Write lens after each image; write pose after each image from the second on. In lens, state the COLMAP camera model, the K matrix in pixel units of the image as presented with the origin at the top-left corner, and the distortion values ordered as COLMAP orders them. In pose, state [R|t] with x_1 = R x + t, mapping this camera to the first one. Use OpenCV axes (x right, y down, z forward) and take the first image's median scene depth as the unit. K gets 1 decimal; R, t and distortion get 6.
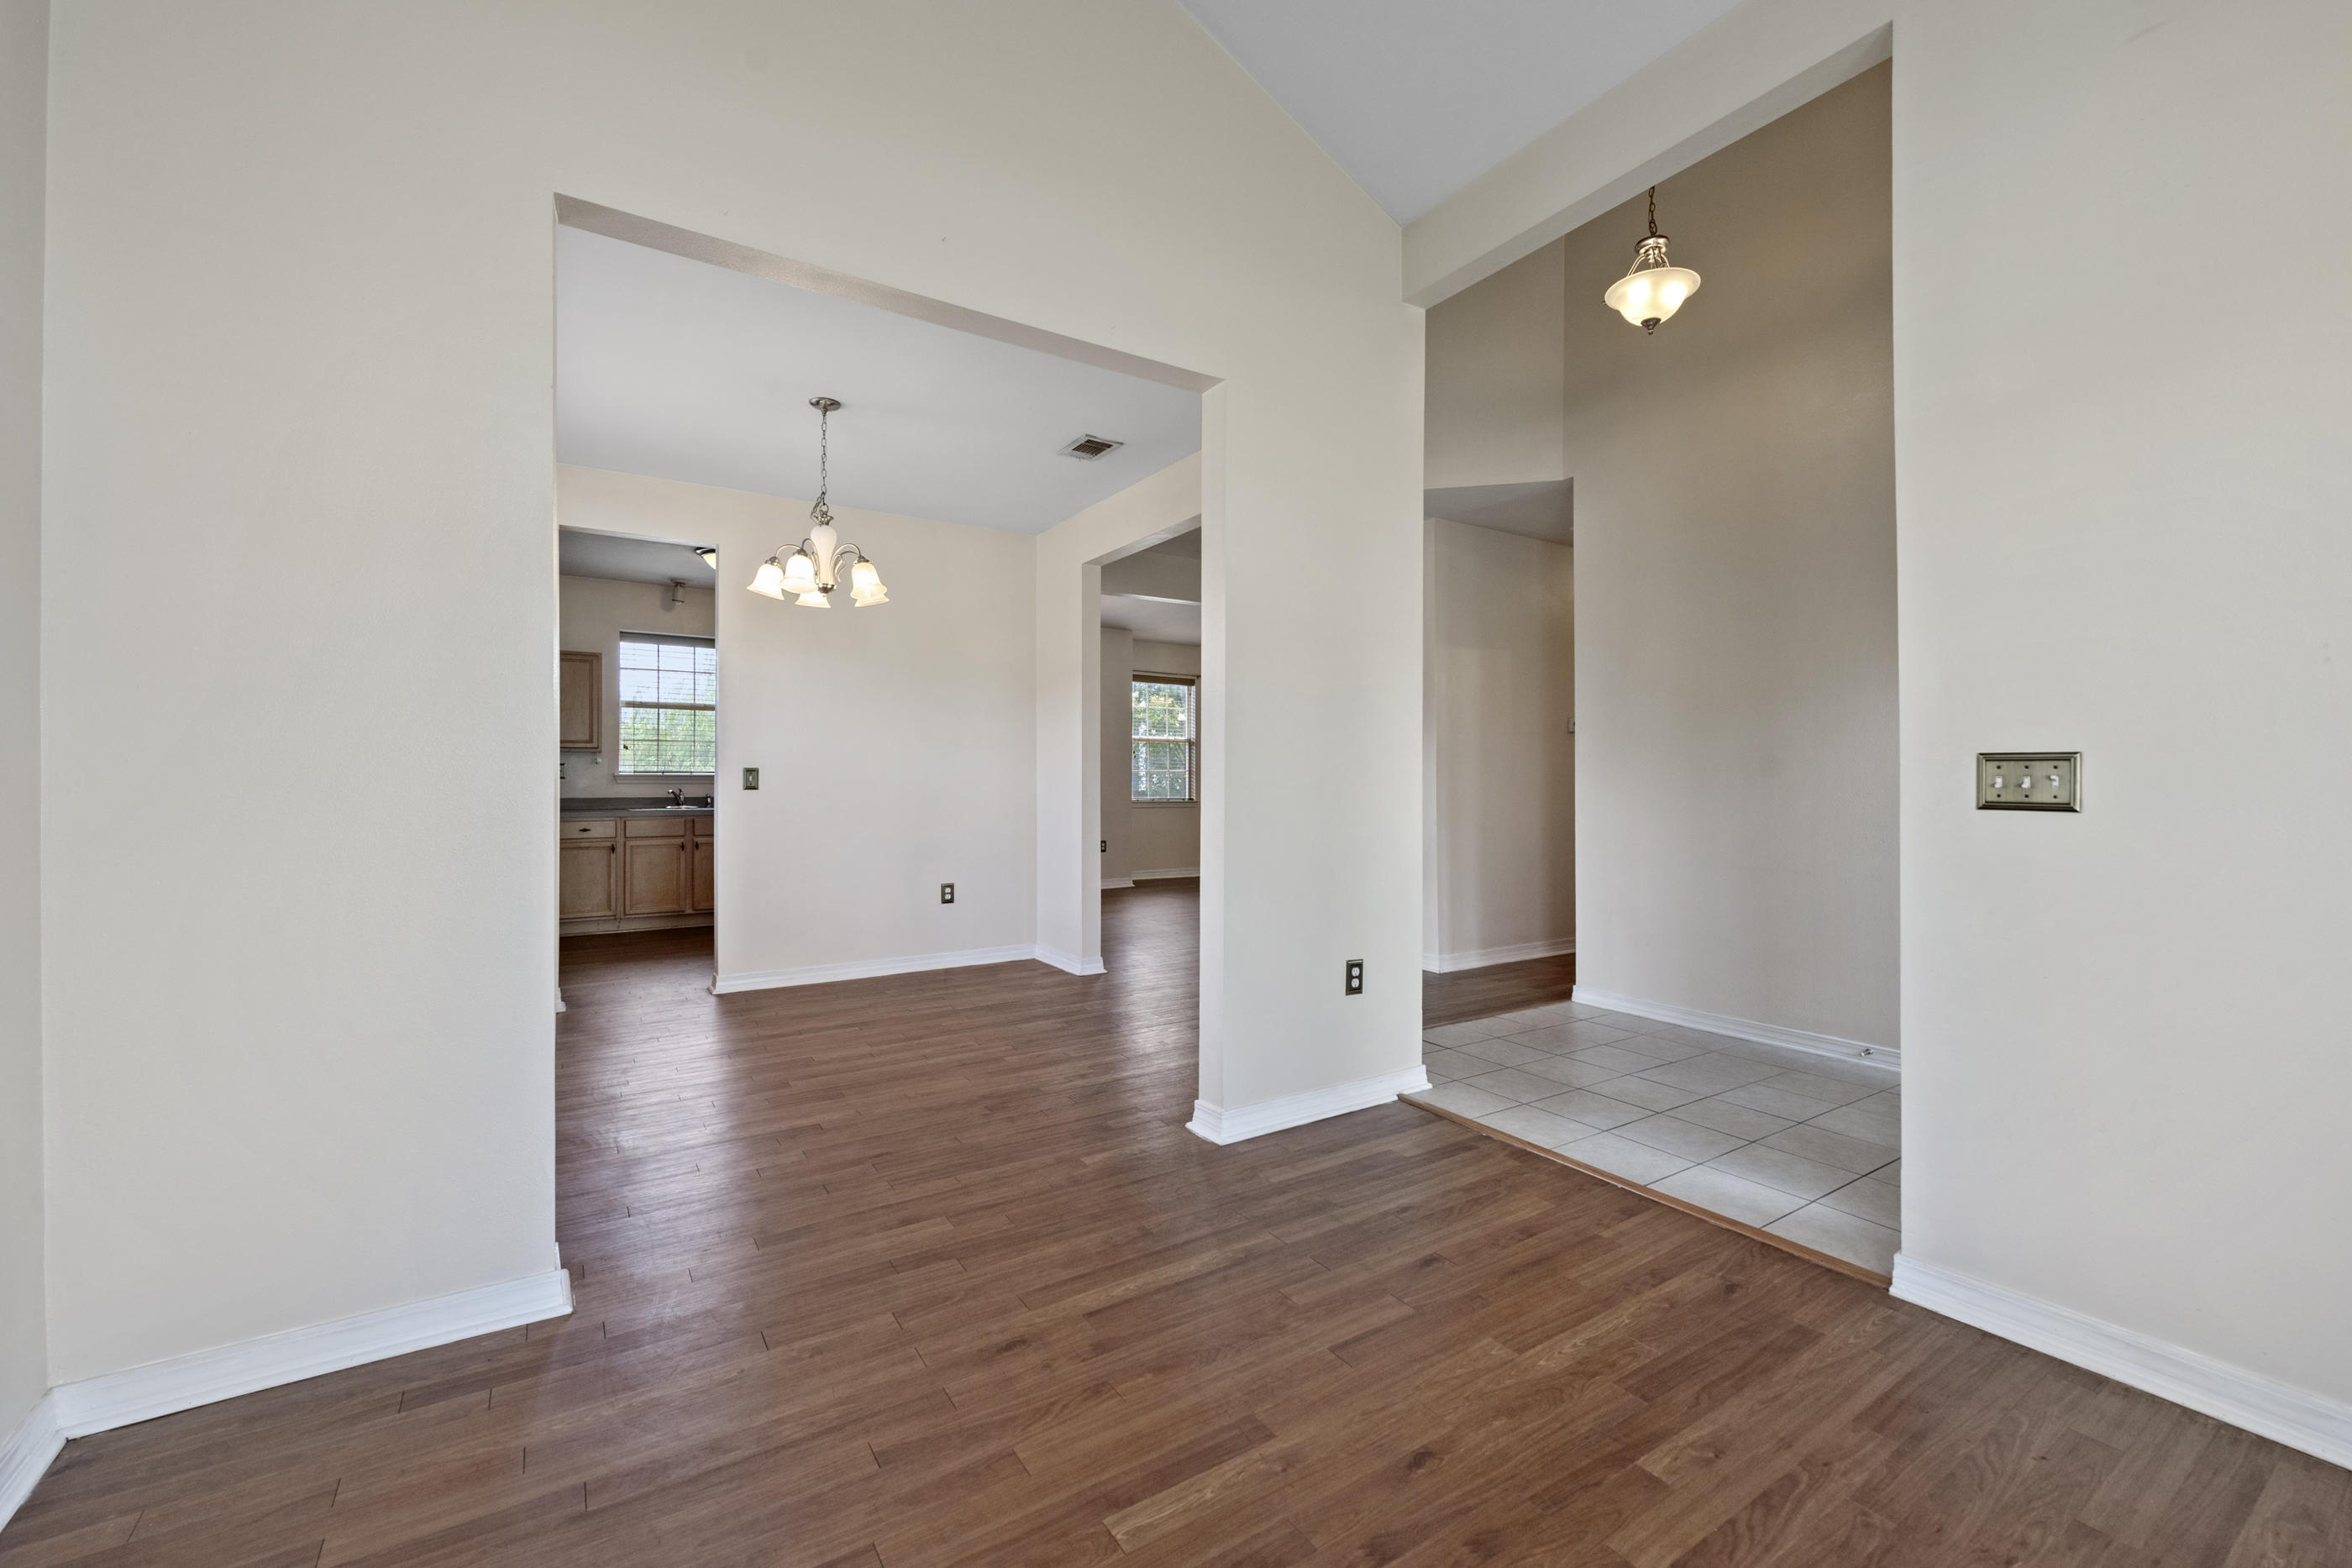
lens RADIAL K [[957.7, 0, 1179.8], [0, 957.7, 788.7], [0, 0, 1]] dist [-0.000814, -0.000536]
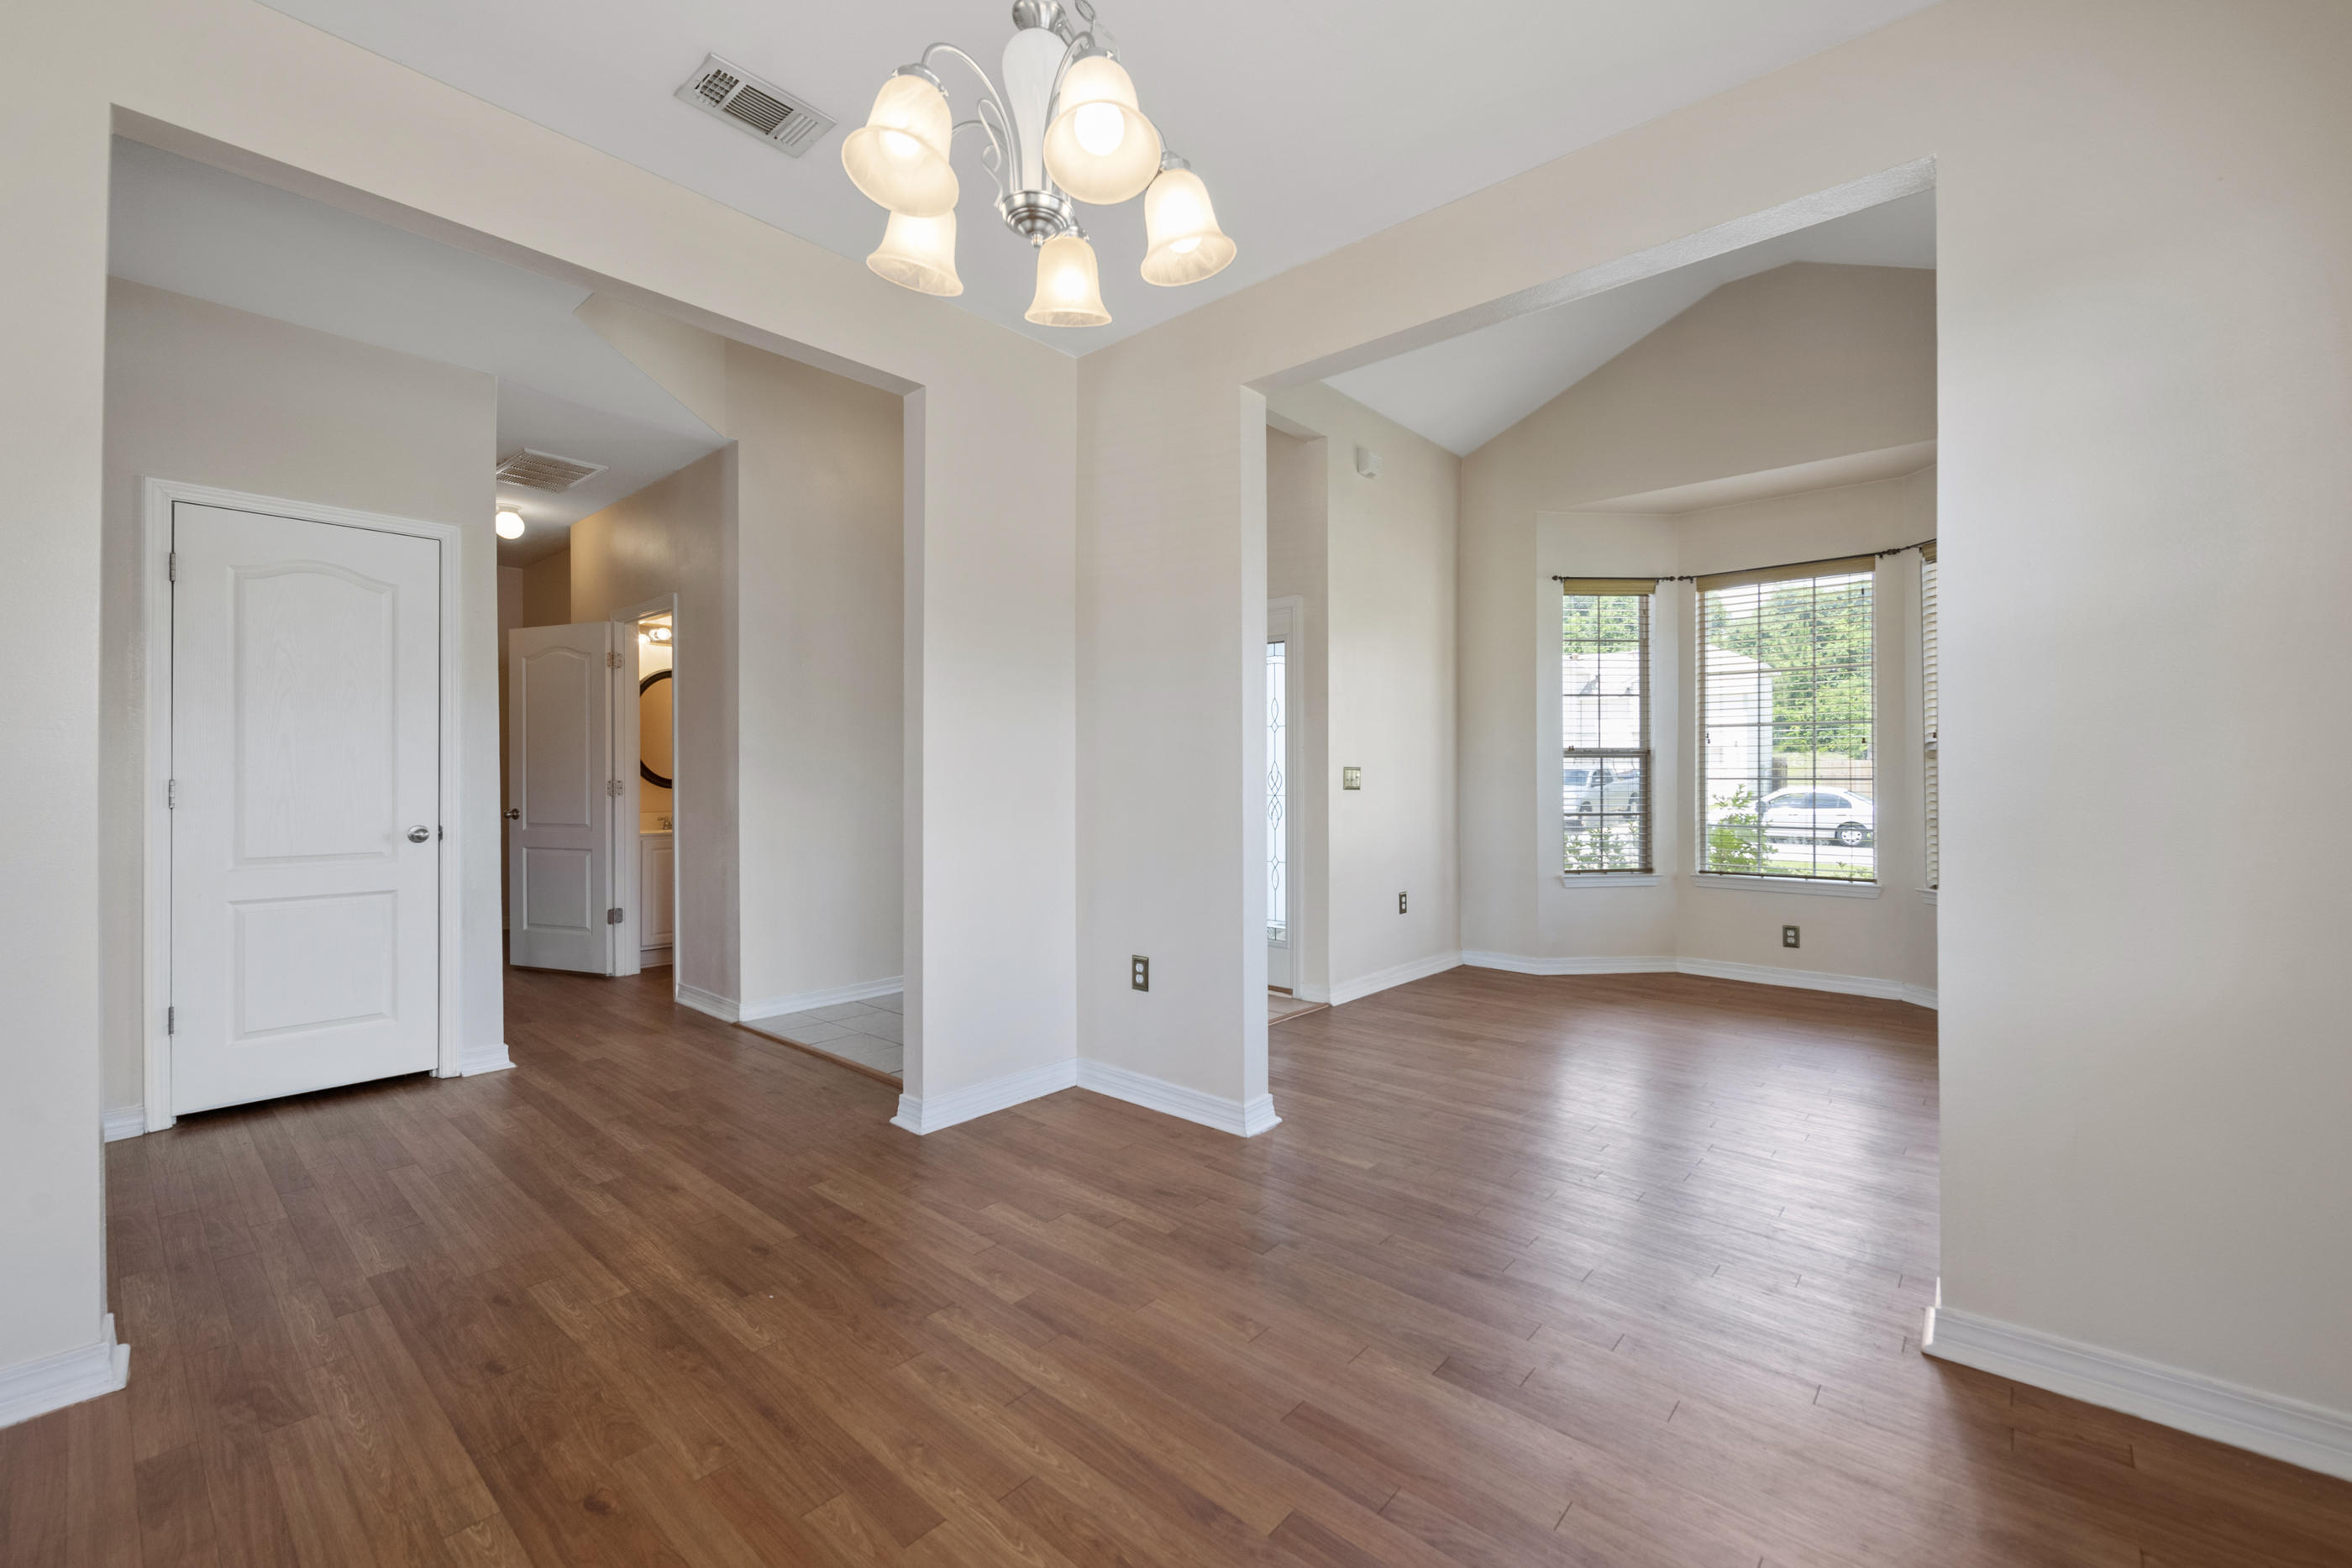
lens RADIAL K [[989.0, 0, 1179.0], [0, 989.0, 776.8], [0, 0, 1]] dist [0.006764, -0.000718]
pose [[-0.280670, 0.003635, 0.959797, -1.464346], [0.010540, 0.999944, -0.000705, -0.014147], [-0.959746, 0.009919, -0.280693, 2.115644]]
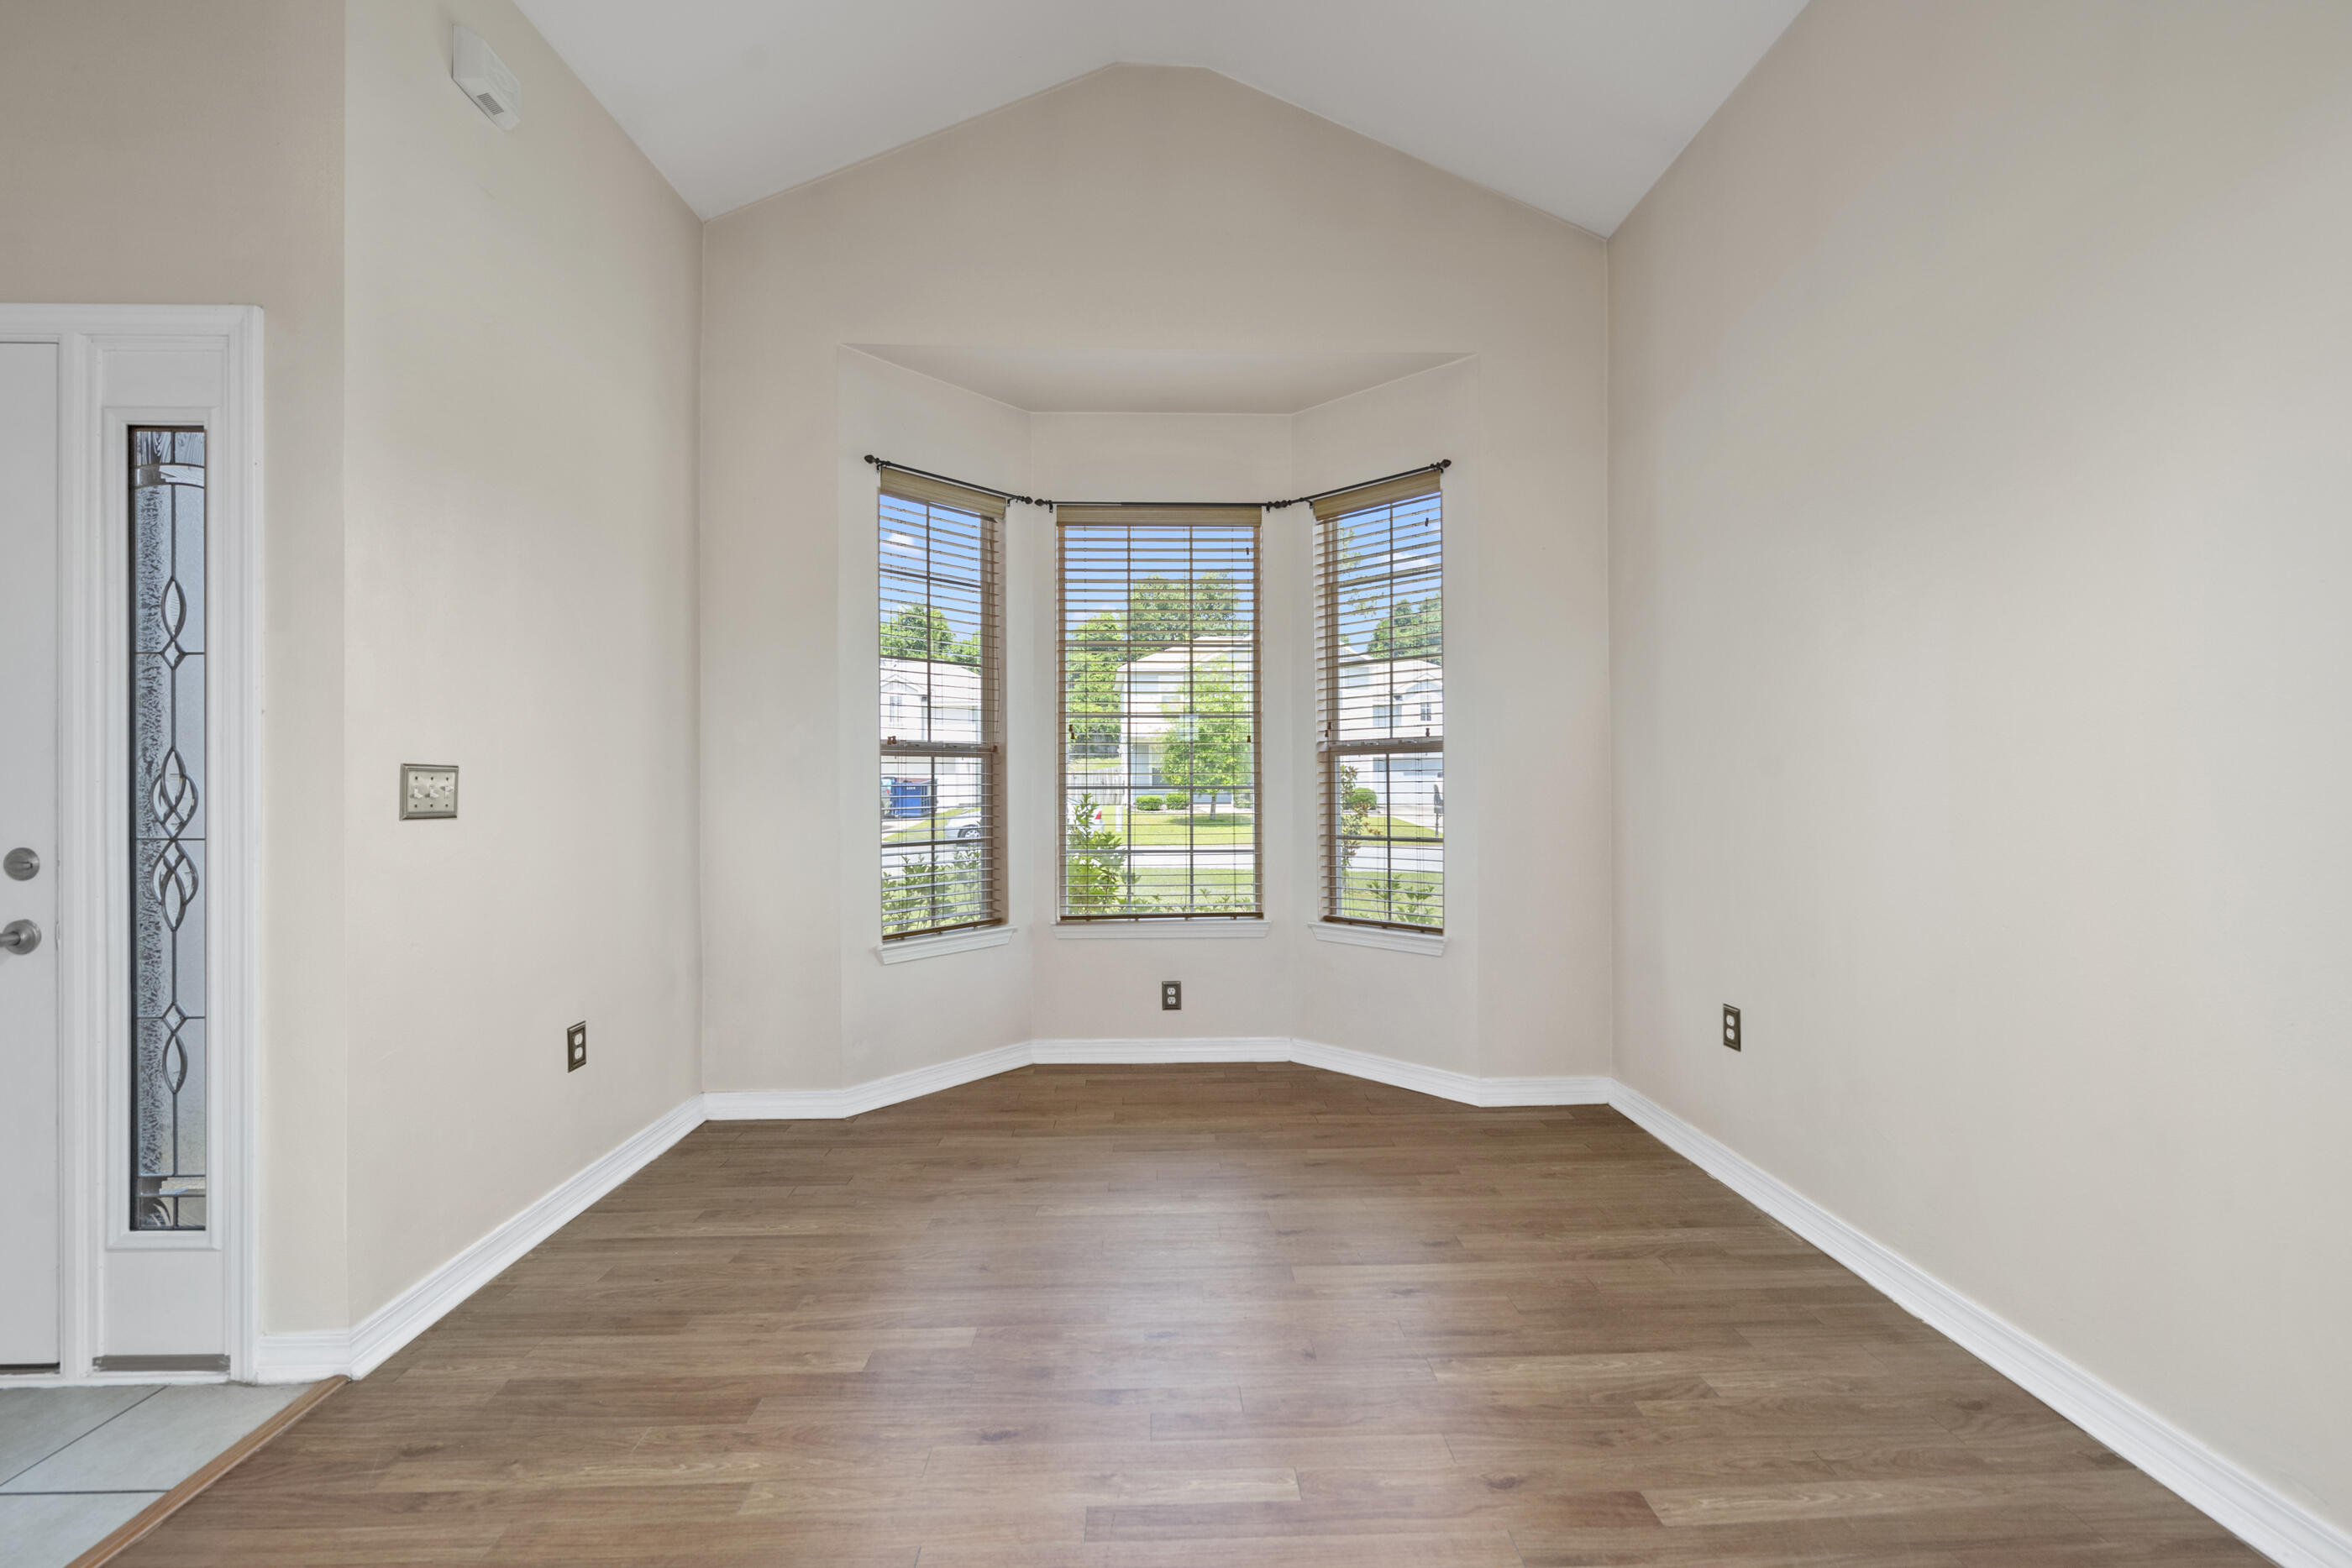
lens RADIAL K [[974.9, 0, 1182.7], [0, 974.9, 782.6], [0, 0, 1]] dist [0.002040, -0.004708]
pose [[-0.855144, 0.001955, 0.518386, -0.385621], [0.007093, 0.999943, 0.007930, -0.020231], [-0.518342, 0.010458, -0.855110, 1.450479]]
